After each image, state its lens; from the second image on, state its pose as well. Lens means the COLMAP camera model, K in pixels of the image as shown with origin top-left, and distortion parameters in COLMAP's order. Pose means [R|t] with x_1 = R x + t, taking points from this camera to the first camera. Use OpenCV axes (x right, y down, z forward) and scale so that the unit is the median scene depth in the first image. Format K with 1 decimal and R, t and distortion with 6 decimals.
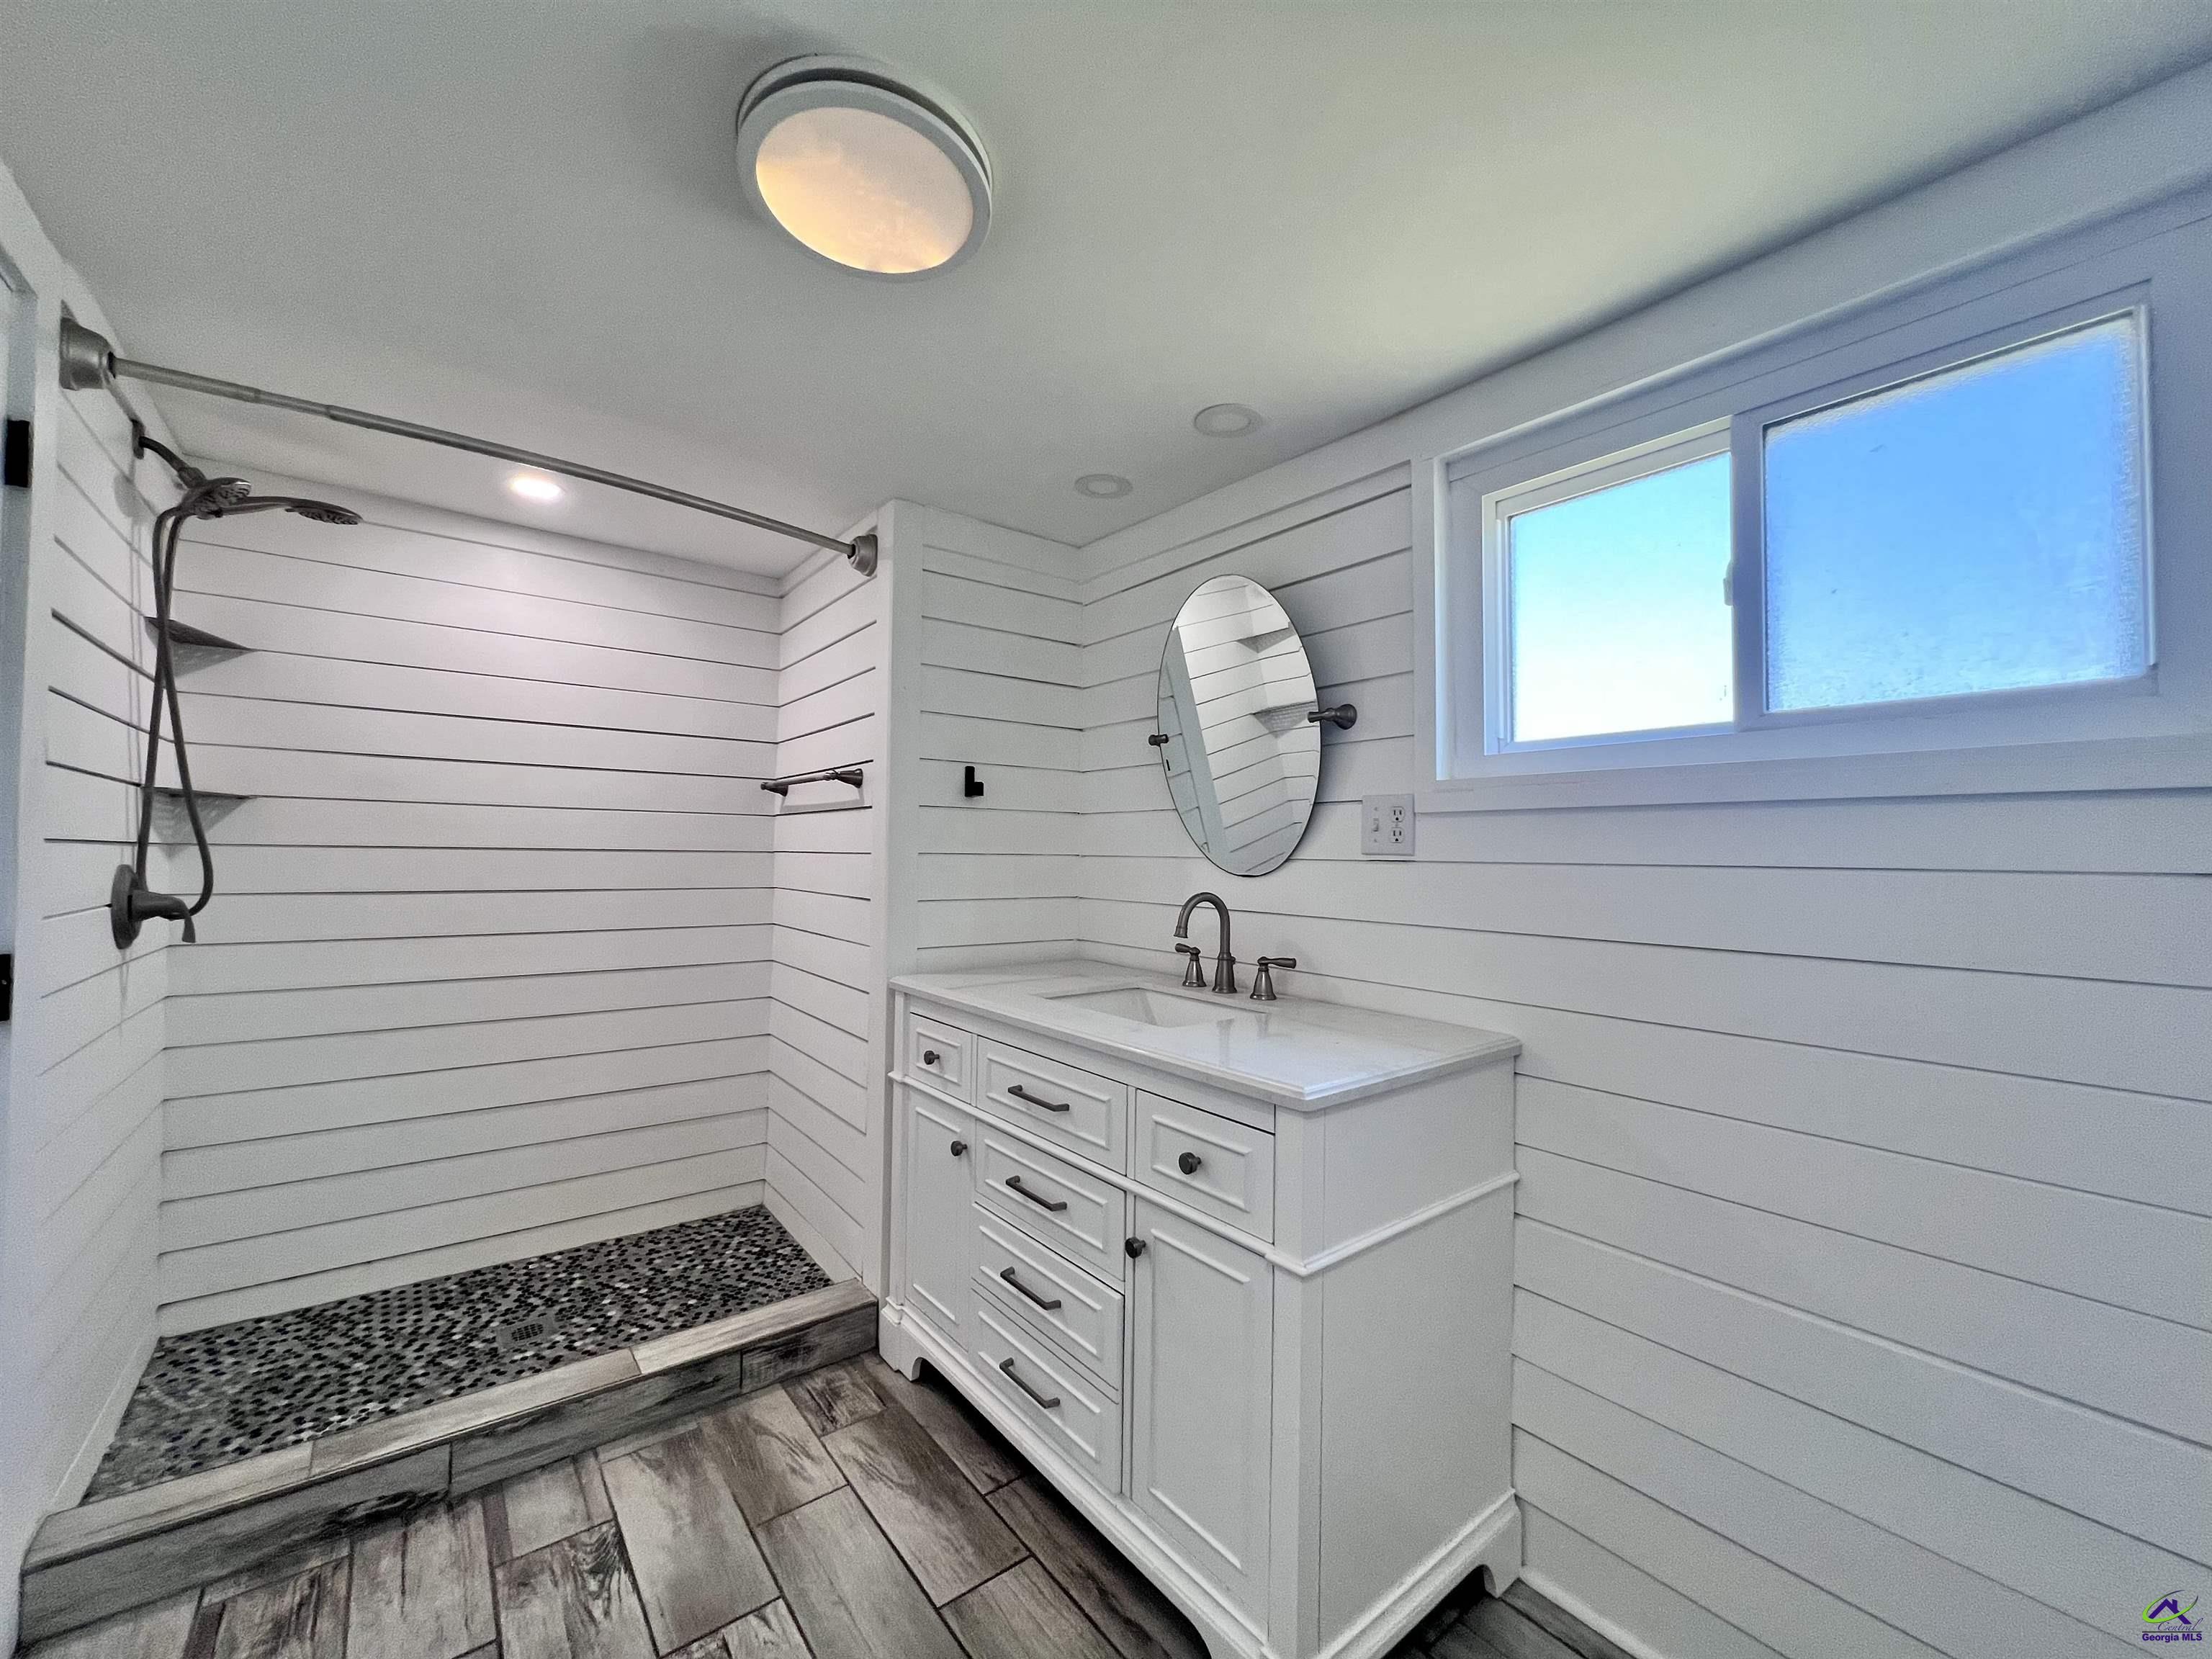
lens RADIAL K [[888.0, 0, 1106.0], [0, 888.0, 829.5], [0, 0, 1]] dist [-0.002743, 0.001164]
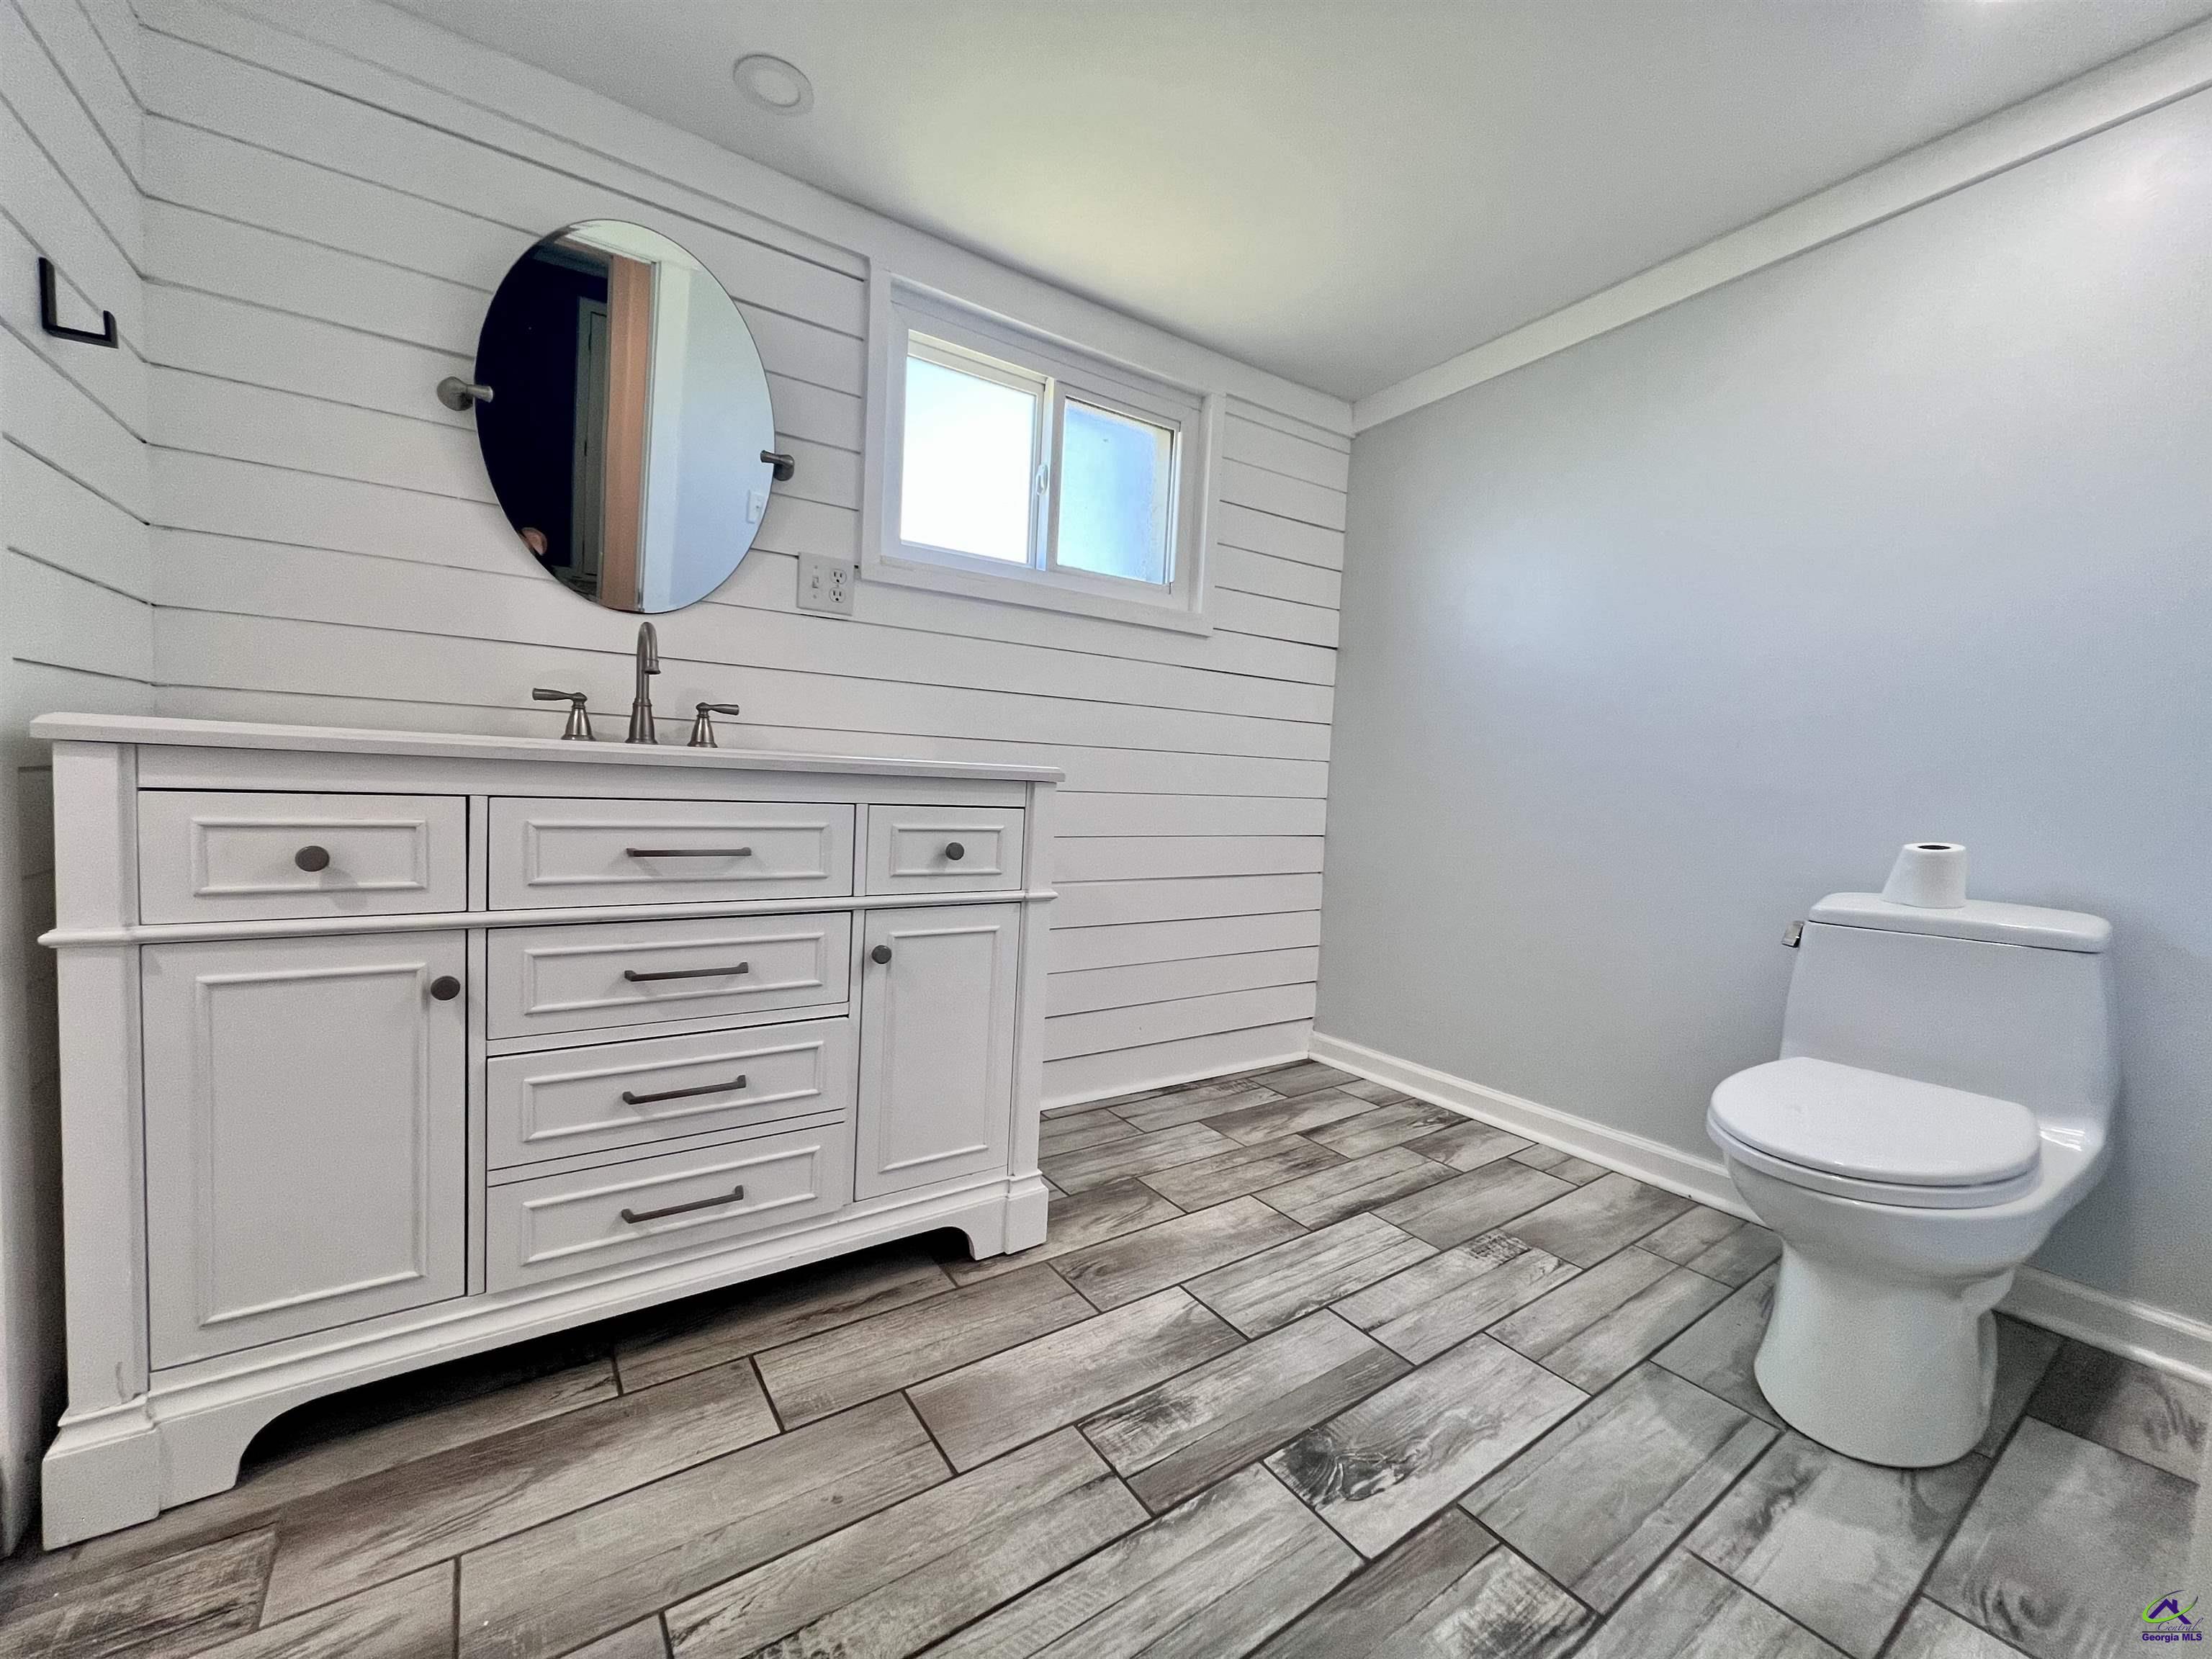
lens RADIAL K [[888.0, 0, 1106.0], [0, 888.0, 829.5], [0, 0, 1]] dist [-0.002743, 0.001164]
pose [[0.057078, -0.074998, 0.995549, -0.749636], [-0.073411, 0.994160, 0.079103, 0.176794], [-0.995667, -0.077600, 0.051239, 0.545375]]
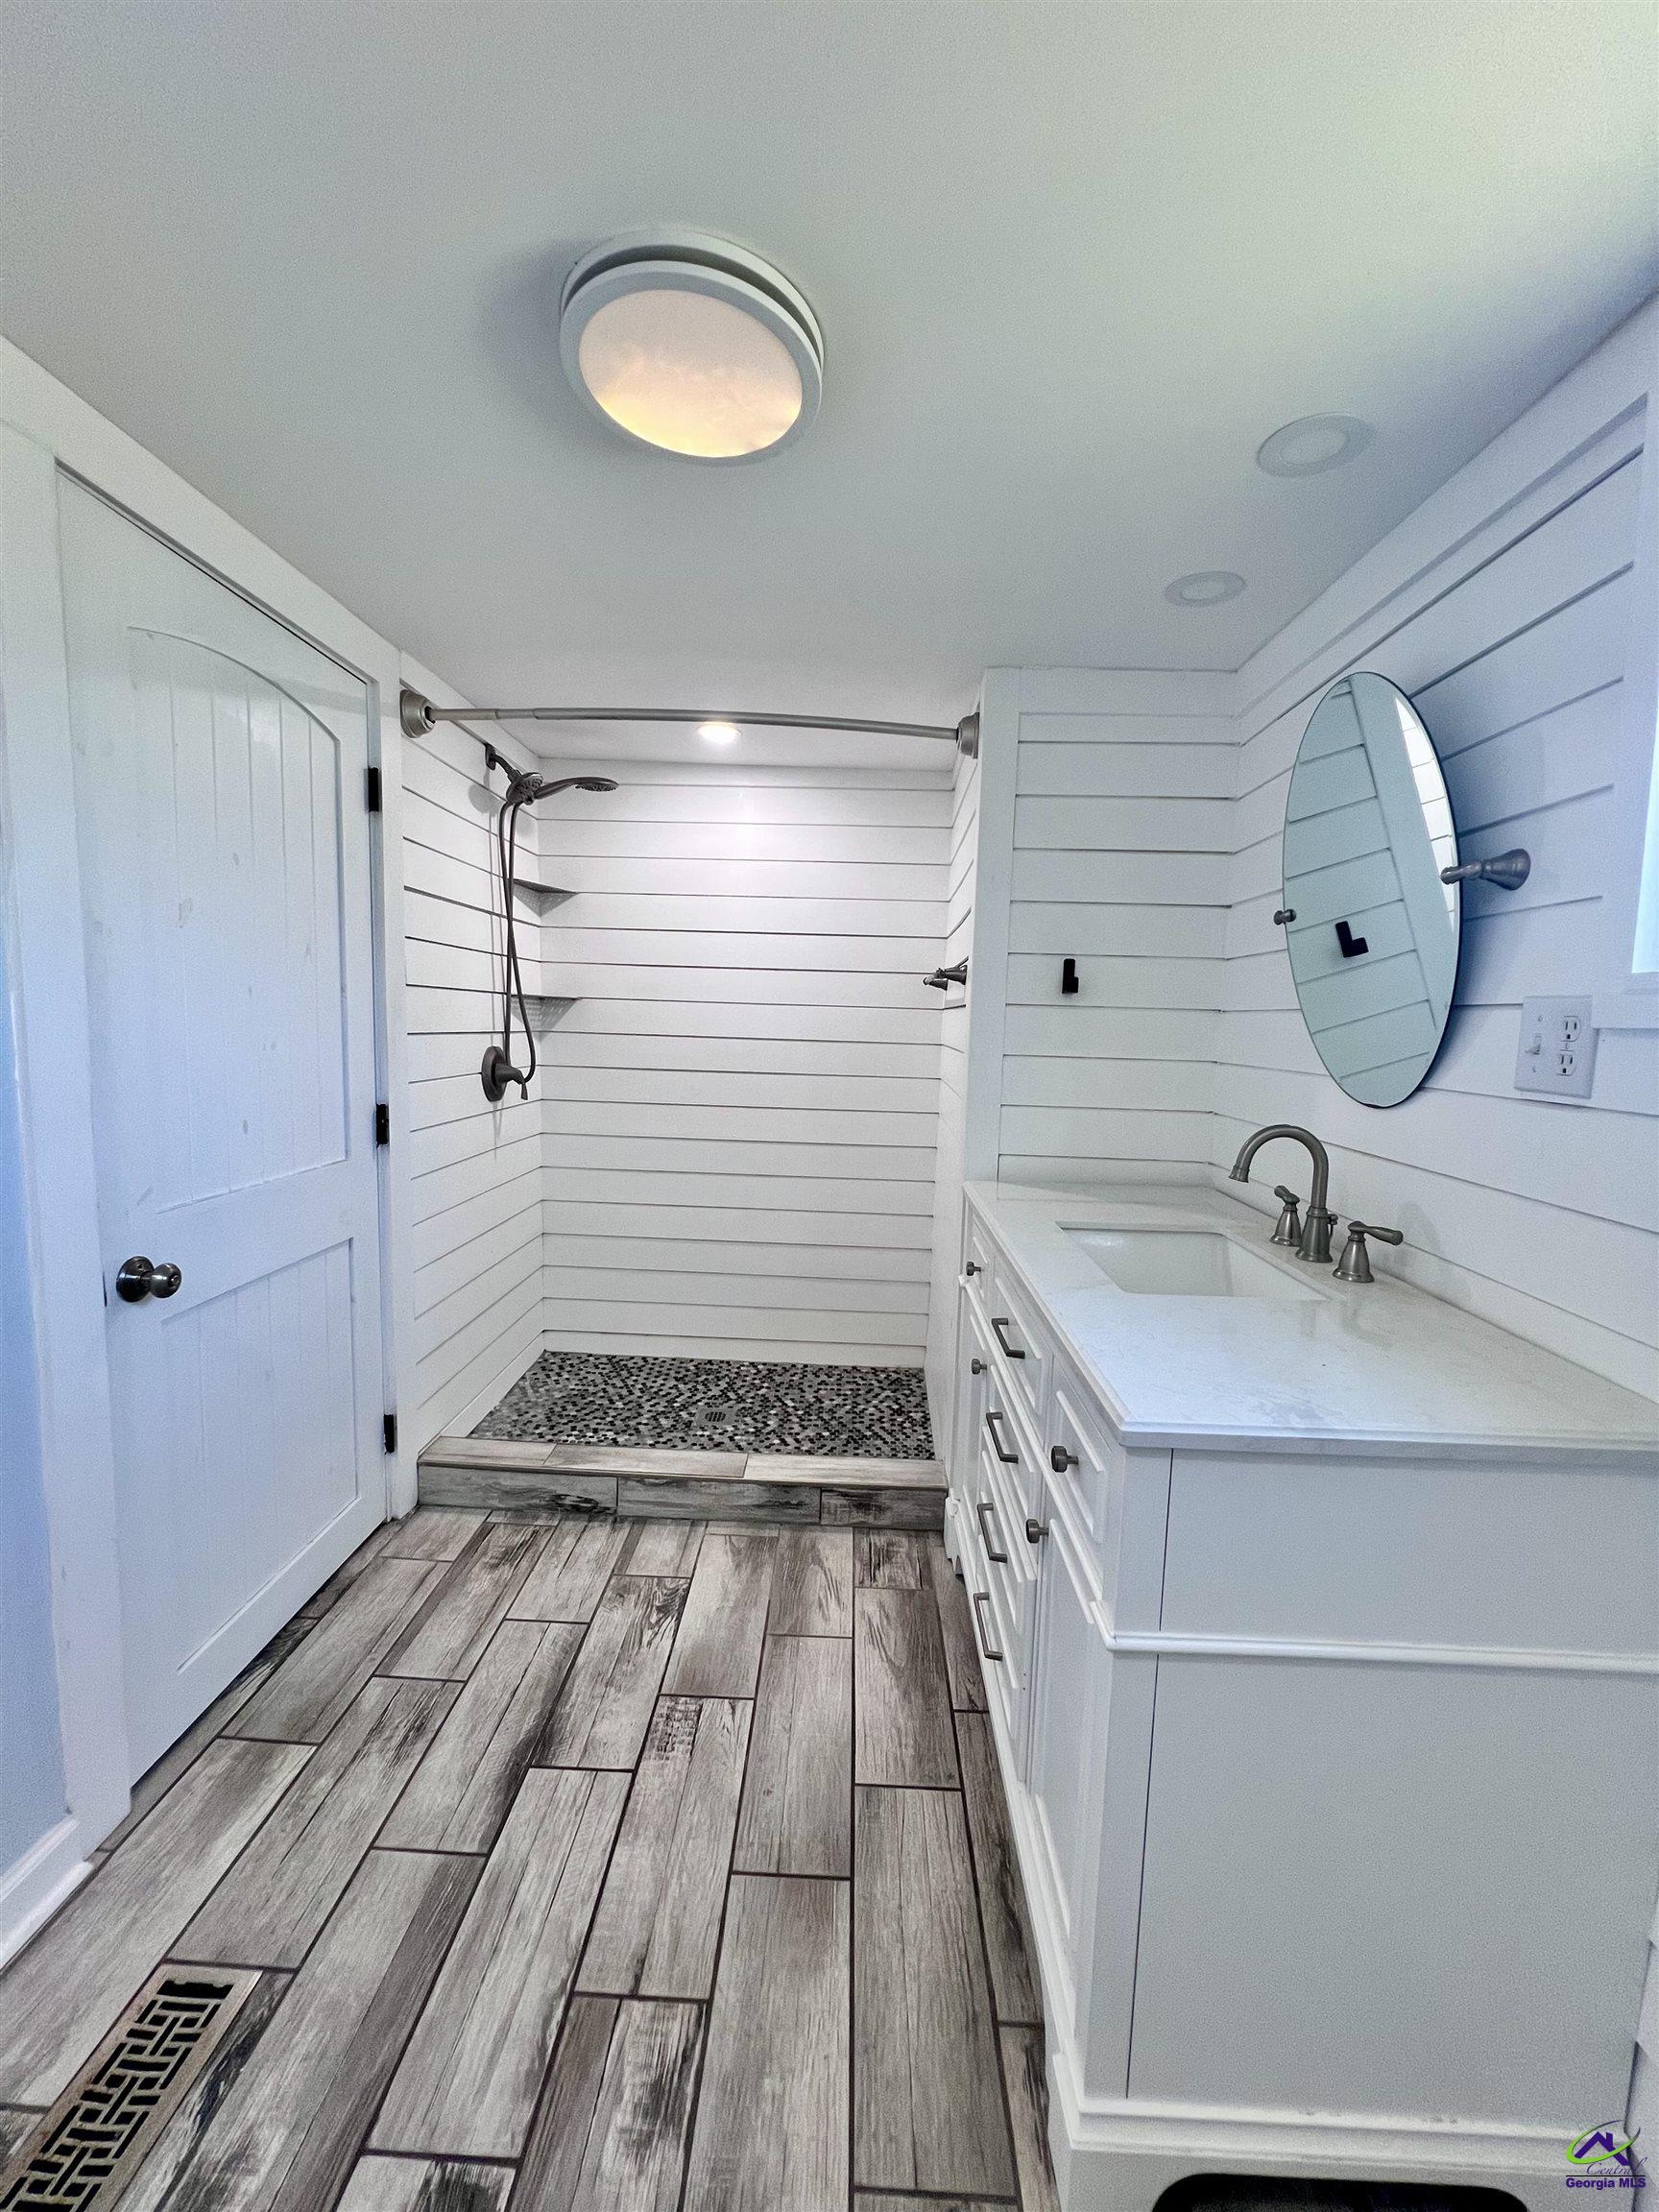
lens RADIAL K [[888.0, 0, 829.5], [0, 888.0, 1106.0], [0, 0, 1]] dist [-0.002743, 0.001164]
pose [[0.764946, 0.073233, -0.639918, 0.313612], [-0.003254, 0.993942, 0.109857, -0.028016], [0.644086, -0.081952, 0.760550, 0.192928]]
